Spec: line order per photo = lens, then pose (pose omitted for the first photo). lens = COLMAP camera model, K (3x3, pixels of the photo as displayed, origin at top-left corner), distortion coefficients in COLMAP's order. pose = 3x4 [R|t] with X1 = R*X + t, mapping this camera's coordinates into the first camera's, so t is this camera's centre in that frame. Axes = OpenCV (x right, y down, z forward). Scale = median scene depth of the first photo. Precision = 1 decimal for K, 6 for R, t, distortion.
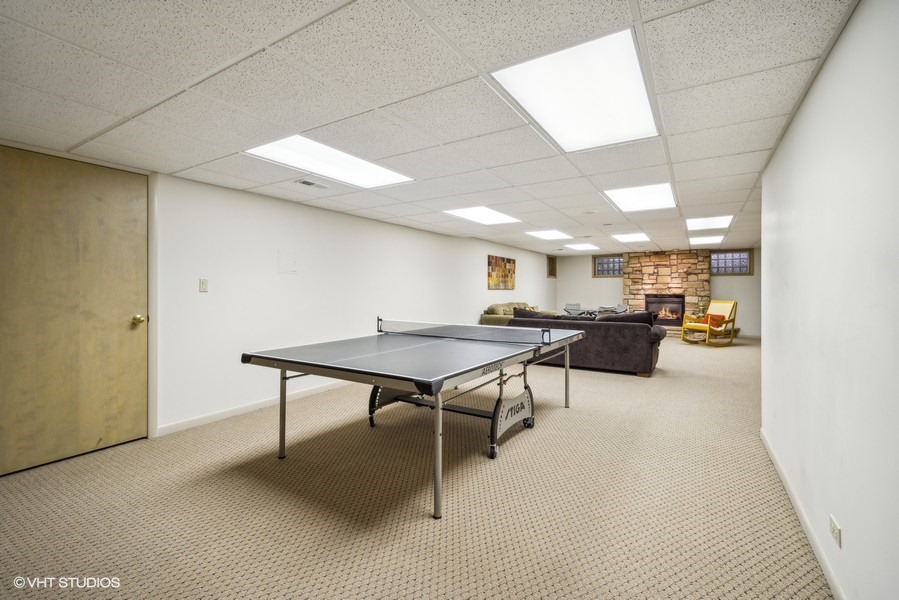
lens RADIAL K [[398.1, 0, 449.2], [0, 398.1, 294.9], [0, 0, 1]] dist [0.001590, 0.000106]
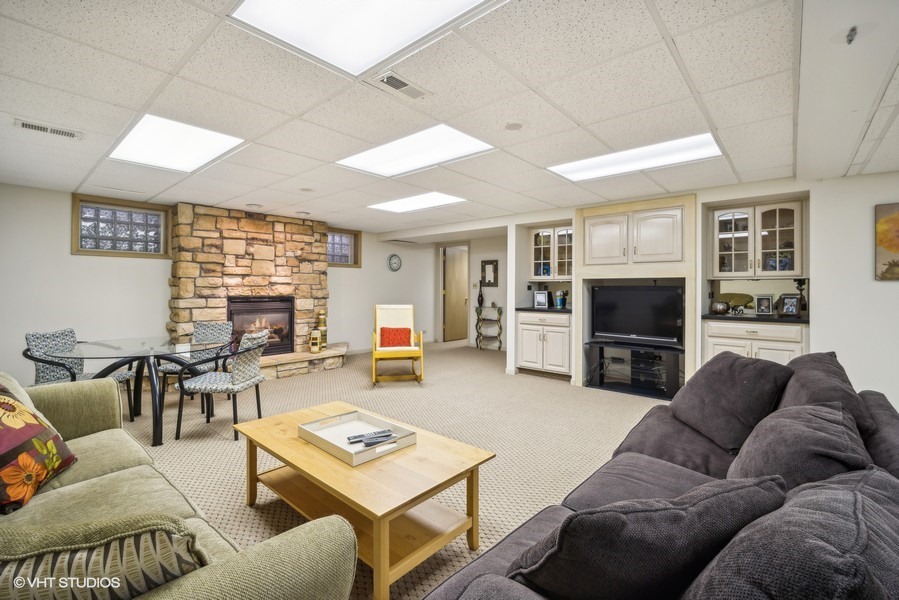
lens RADIAL K [[398.1, 0, 448.3], [0, 398.1, 292.5], [0, 0, 1]] dist [0.001590, 0.000106]
pose [[0.167857, -0.008958, 0.985771, 0.060855], [0.011971, 0.999904, 0.007048, -0.006753], [-0.985739, 0.010618, 0.167948, 0.664998]]
